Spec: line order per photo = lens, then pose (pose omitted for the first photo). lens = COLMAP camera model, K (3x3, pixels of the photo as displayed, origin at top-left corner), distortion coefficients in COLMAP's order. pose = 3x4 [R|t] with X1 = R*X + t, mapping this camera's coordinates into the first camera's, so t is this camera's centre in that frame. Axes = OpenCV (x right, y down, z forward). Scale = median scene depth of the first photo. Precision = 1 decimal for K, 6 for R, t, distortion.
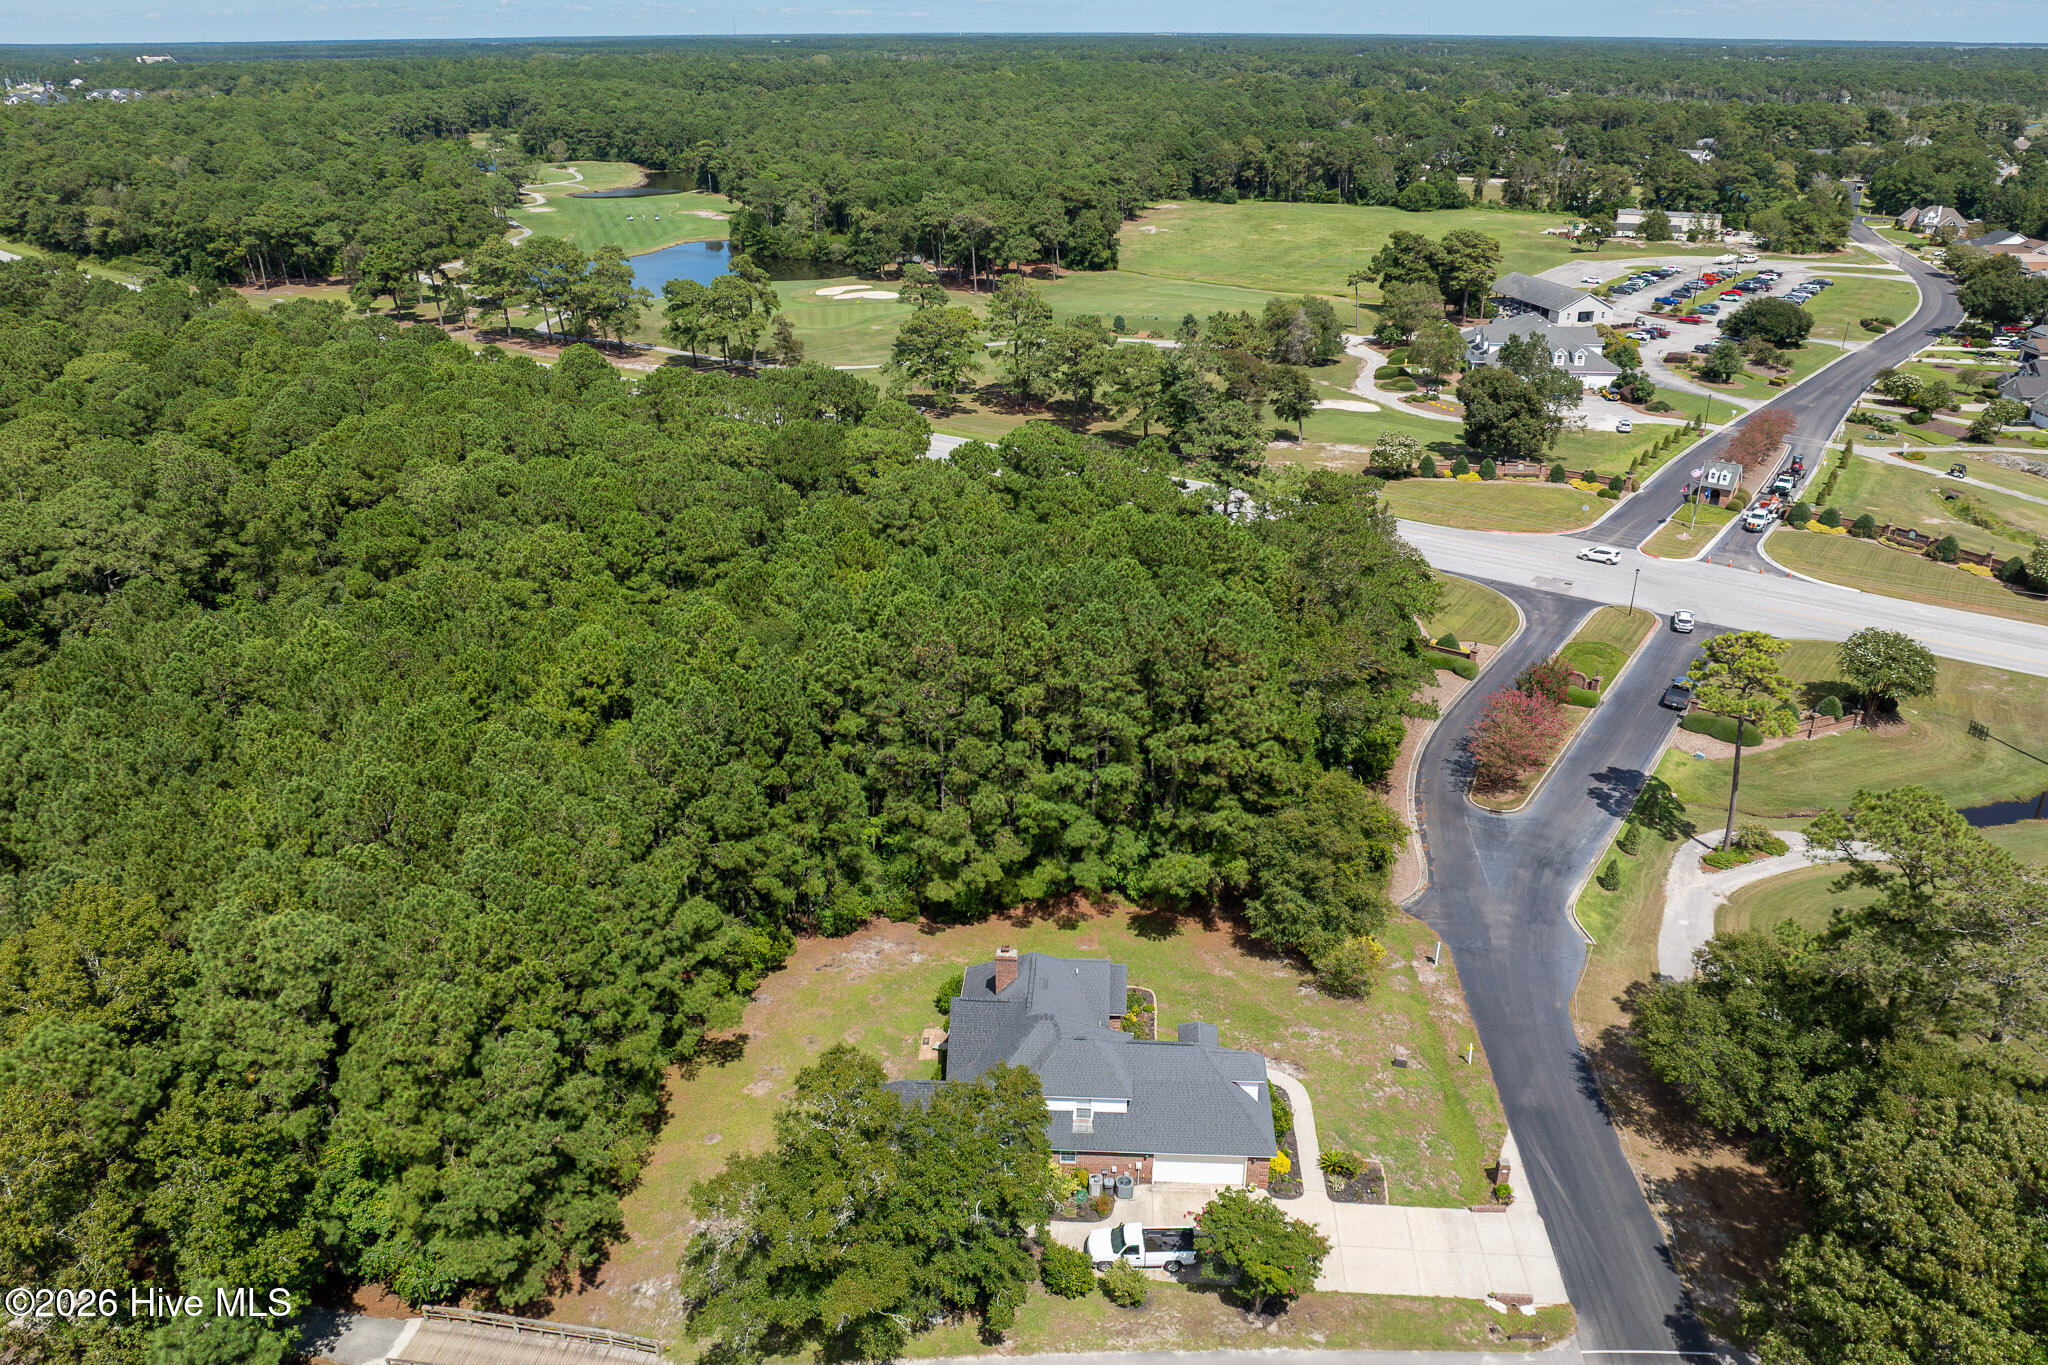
lens RADIAL K [[1444.4, 0, 1027.8], [0, 1444.4, 718.3], [0, 0, 1]] dist [-0.039403, 0.005428]
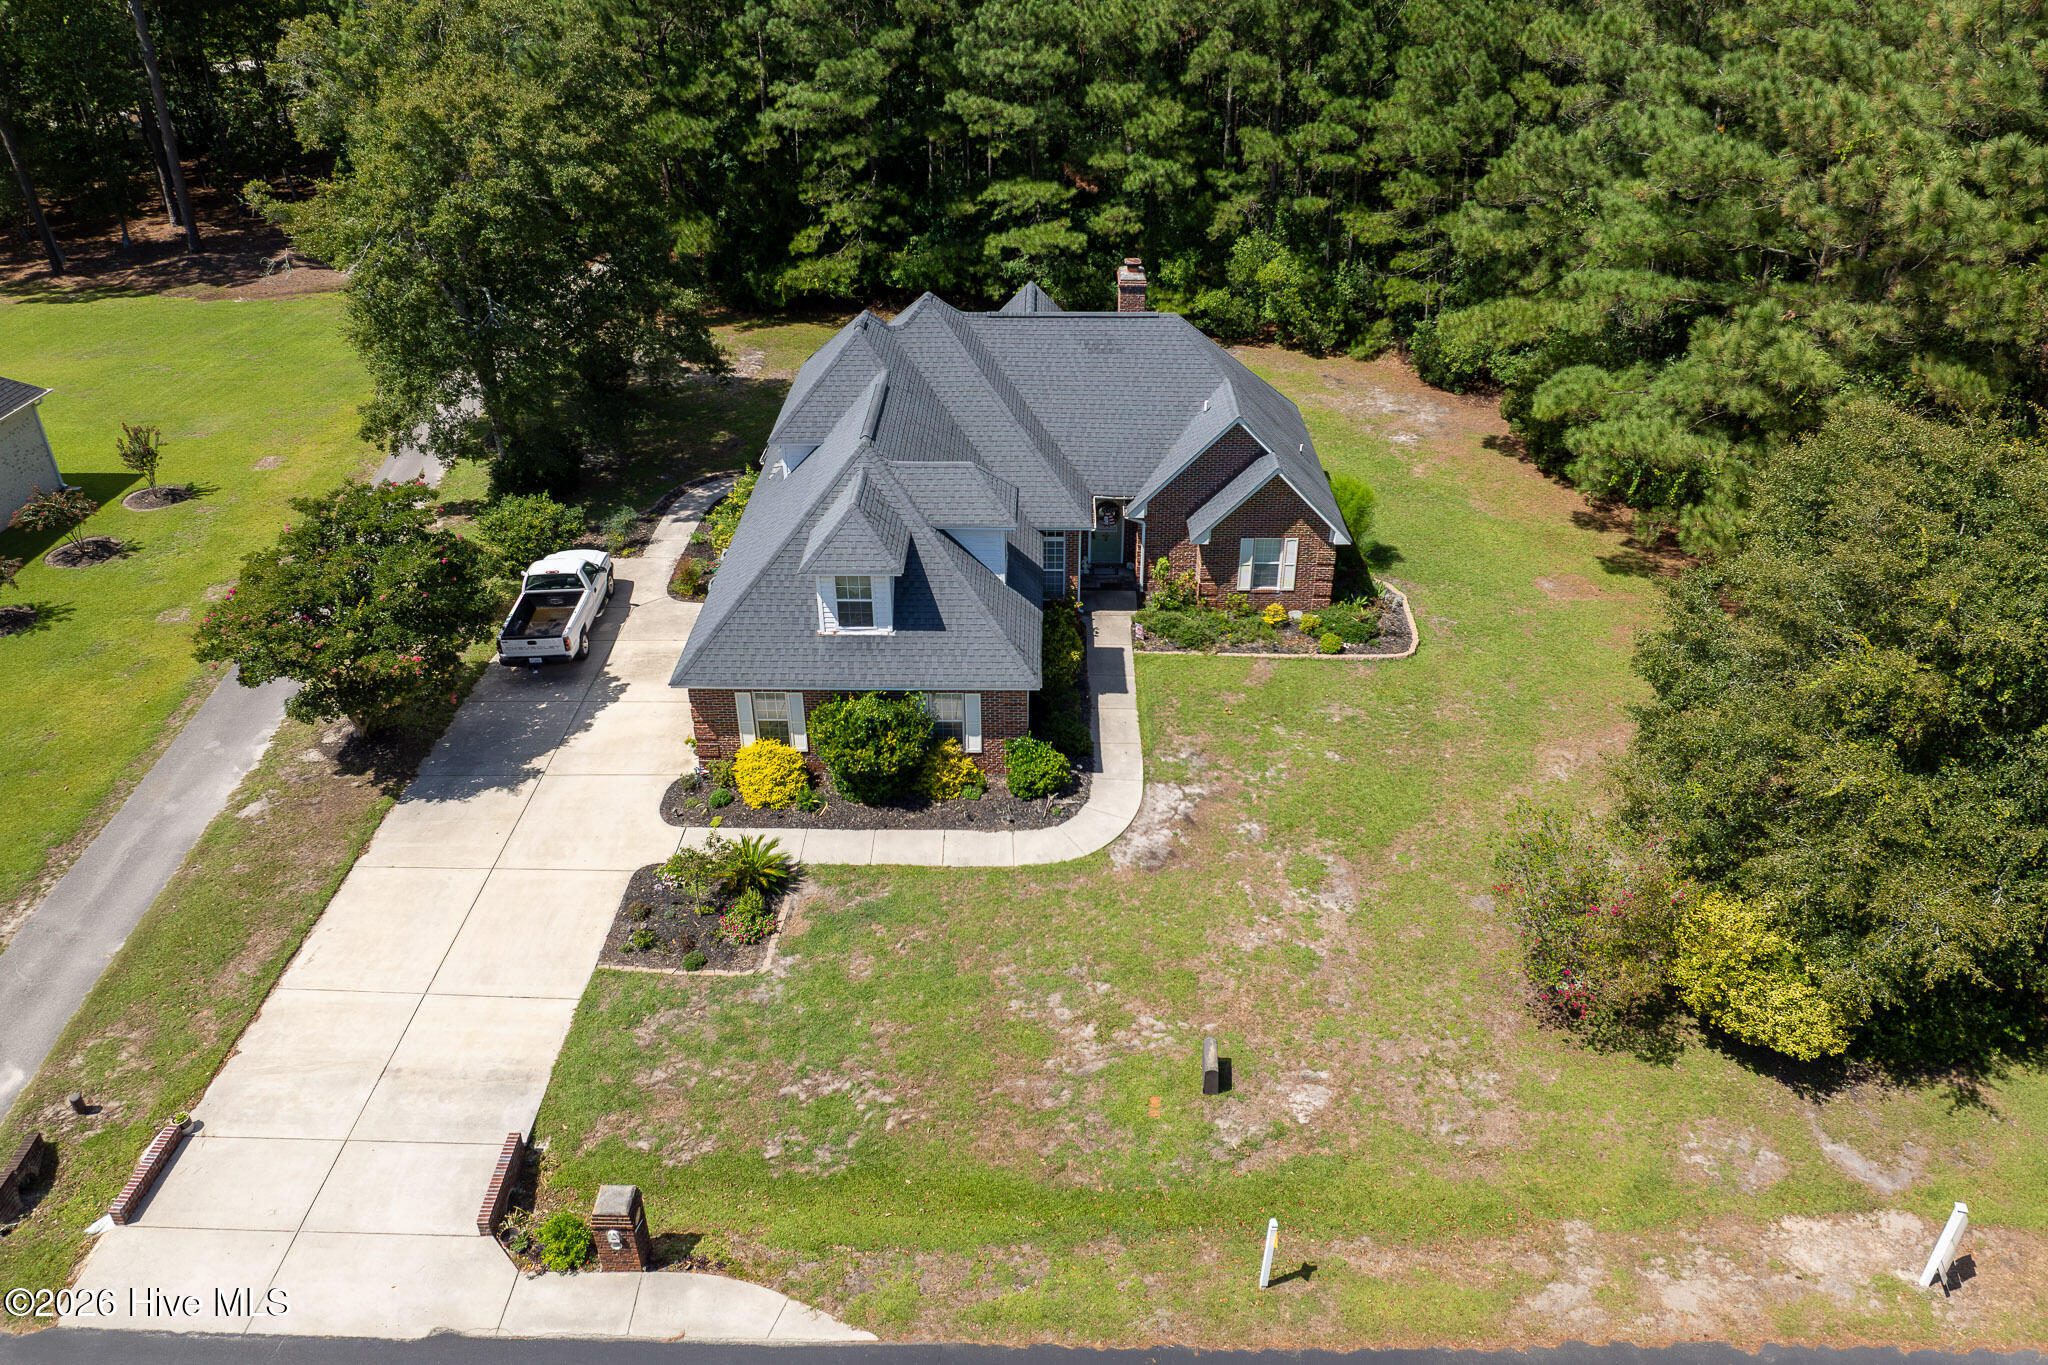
lens RADIAL K [[1446.5, 0, 1030.0], [0, 1446.5, 674.9], [0, 0, 1]] dist [-0.040217, 0.002365]
pose [[0.045696, 0.519315, -0.853360, 0.206989], [-0.432813, 0.780202, 0.451617, 0.026677], [0.900325, 0.348708, 0.260418, 0.382142]]
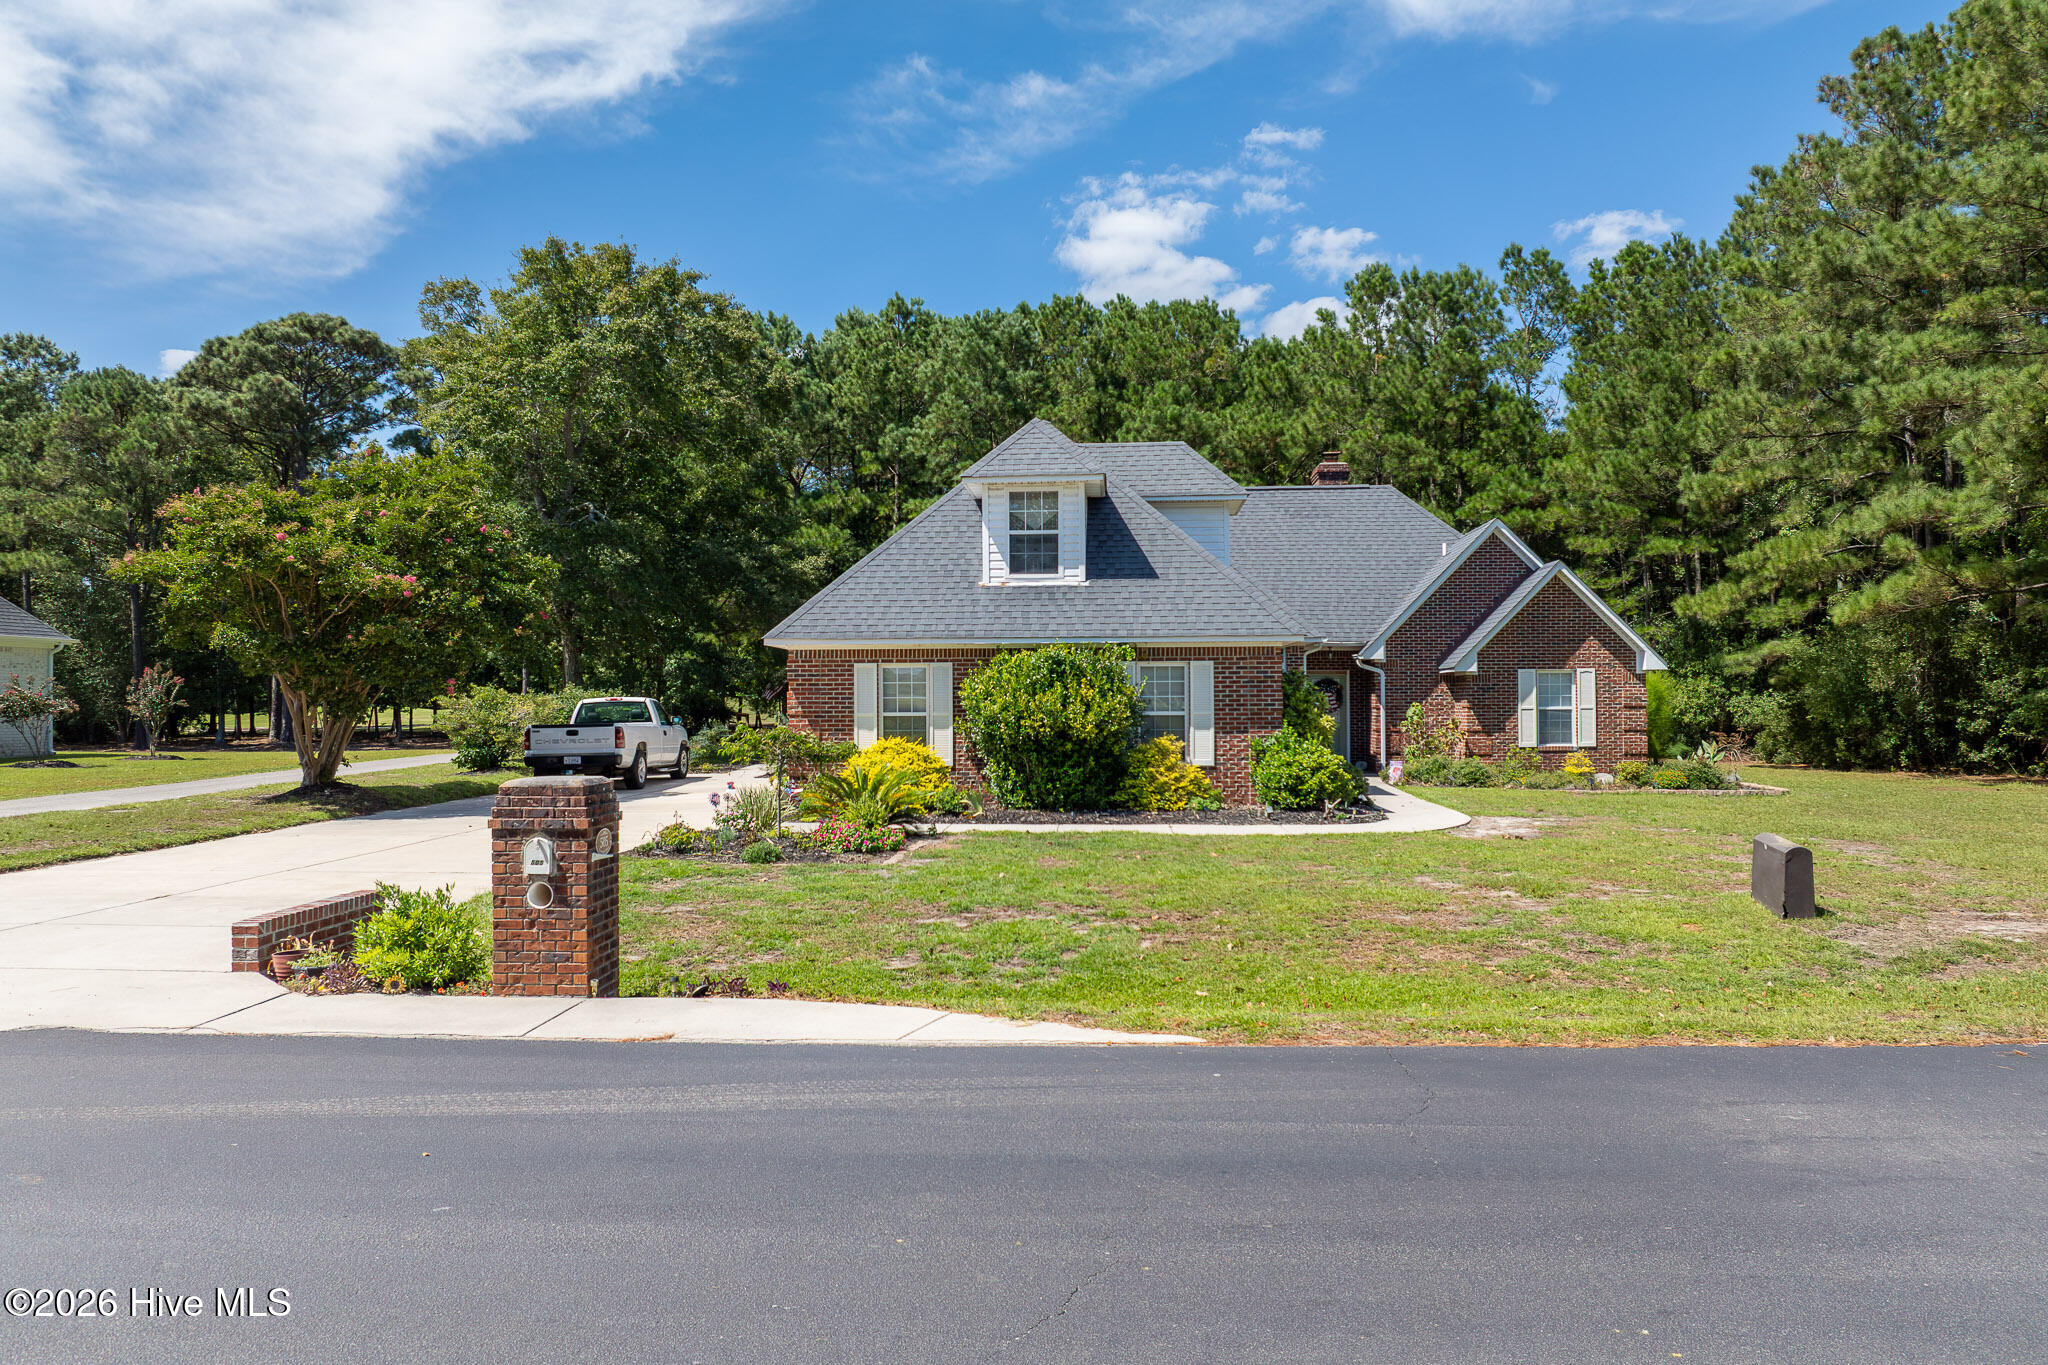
lens RADIAL K [[1446.5, 0, 1030.0], [0, 1446.5, 674.9], [0, 0, 1]] dist [-0.040217, 0.002365]
pose [[-0.004510, -0.014647, -0.999883, 0.179347], [-0.430966, 0.902298, -0.011273, 0.113129], [0.902357, 0.430865, -0.010382, 0.409372]]
